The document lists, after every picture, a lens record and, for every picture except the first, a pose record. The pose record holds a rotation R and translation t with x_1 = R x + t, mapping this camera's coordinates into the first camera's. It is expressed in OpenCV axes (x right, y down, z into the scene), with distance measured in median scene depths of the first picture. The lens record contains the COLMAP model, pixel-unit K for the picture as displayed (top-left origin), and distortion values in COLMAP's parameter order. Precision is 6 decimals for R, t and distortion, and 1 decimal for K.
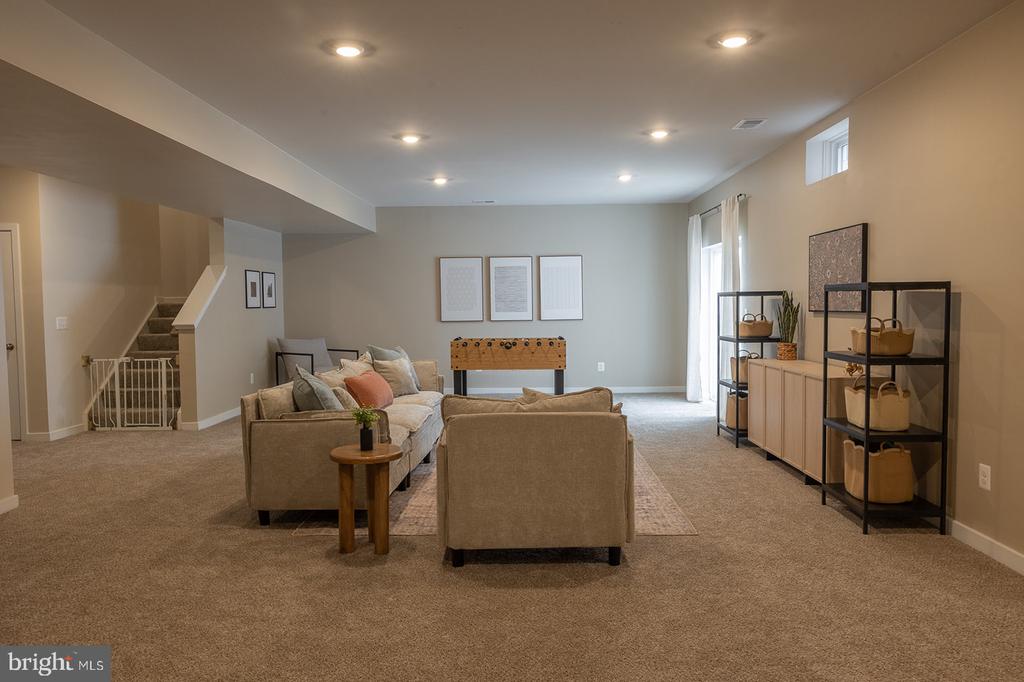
lens RADIAL K [[721.7, 0, 512.5], [0, 721.7, 338.0], [0, 0, 1]] dist [0.006399, 0.000893]
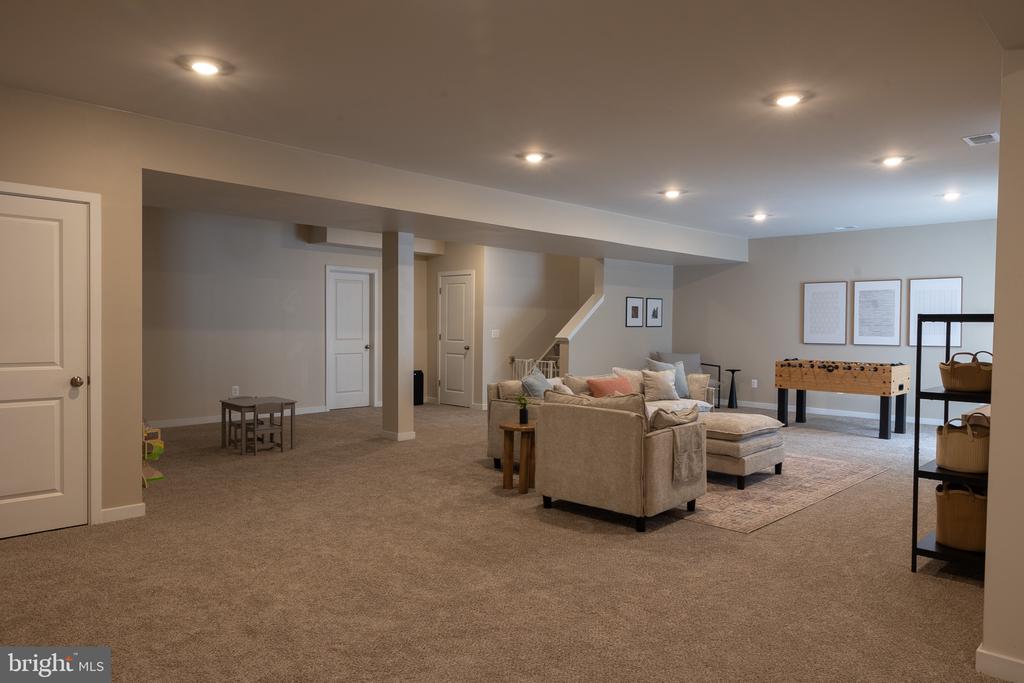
lens RADIAL K [[689.3, 0, 518.4], [0, 689.3, 339.8], [0, 0, 1]] dist [-0.005107, 0.001905]
pose [[0.729395, 0.034245, -0.683235, 0.339298], [-0.049791, 0.998755, -0.003096, -0.005202], [0.682278, 0.036278, 0.730192, -0.022627]]
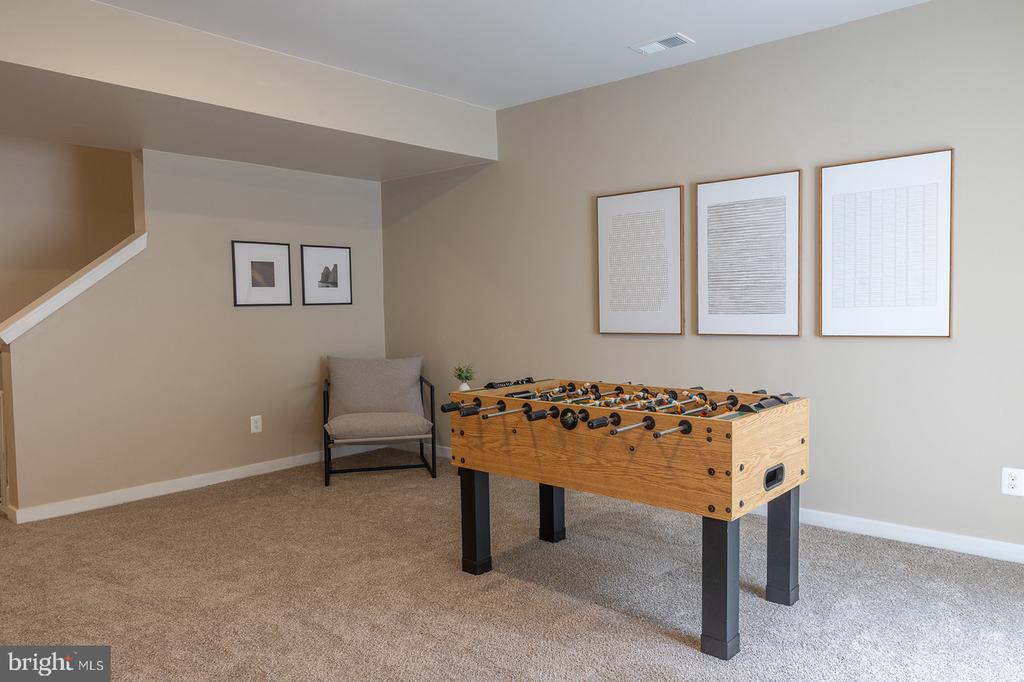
lens RADIAL K [[702.2, 0, 521.6], [0, 702.2, 341.3], [0, 0, 1]] dist [0.001740, 0.002054]
pose [[0.764649, 0.032941, -0.643605, 0.186647], [-0.022884, 0.999451, 0.023966, -0.032789], [0.644041, -0.003597, 0.764982, 0.736311]]
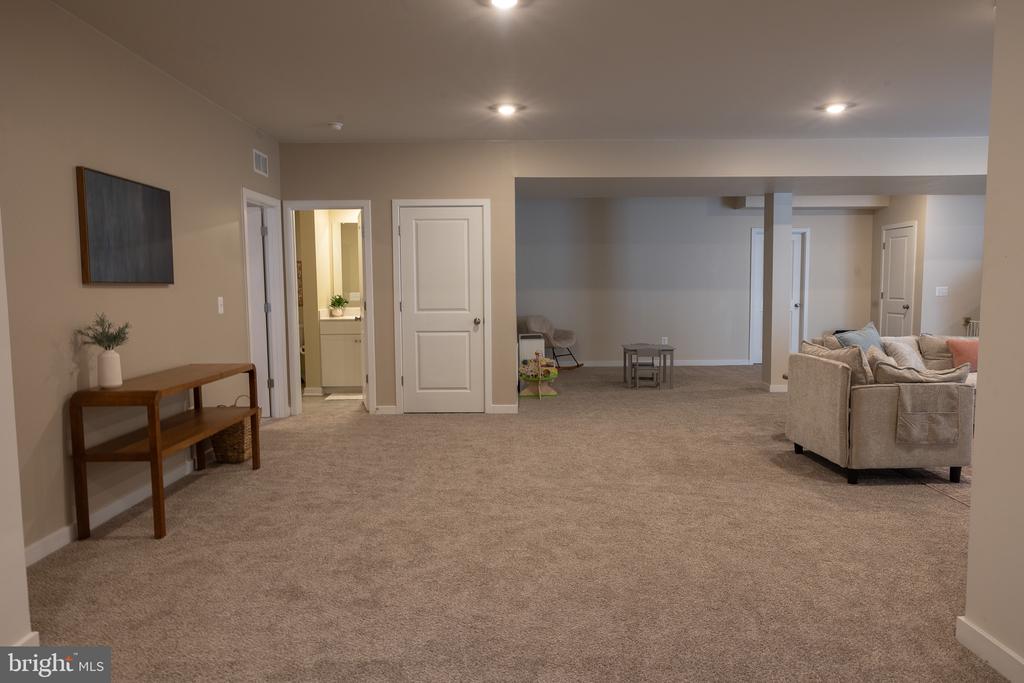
lens RADIAL K [[702.2, 0, 521.6], [0, 702.2, 341.8], [0, 0, 1]] dist [0.001740, 0.002054]
pose [[0.020418, 0.089628, -0.995766, 0.567375], [-0.039810, 0.995257, 0.088766, -0.010407], [0.998999, 0.037829, 0.023890, 0.157785]]
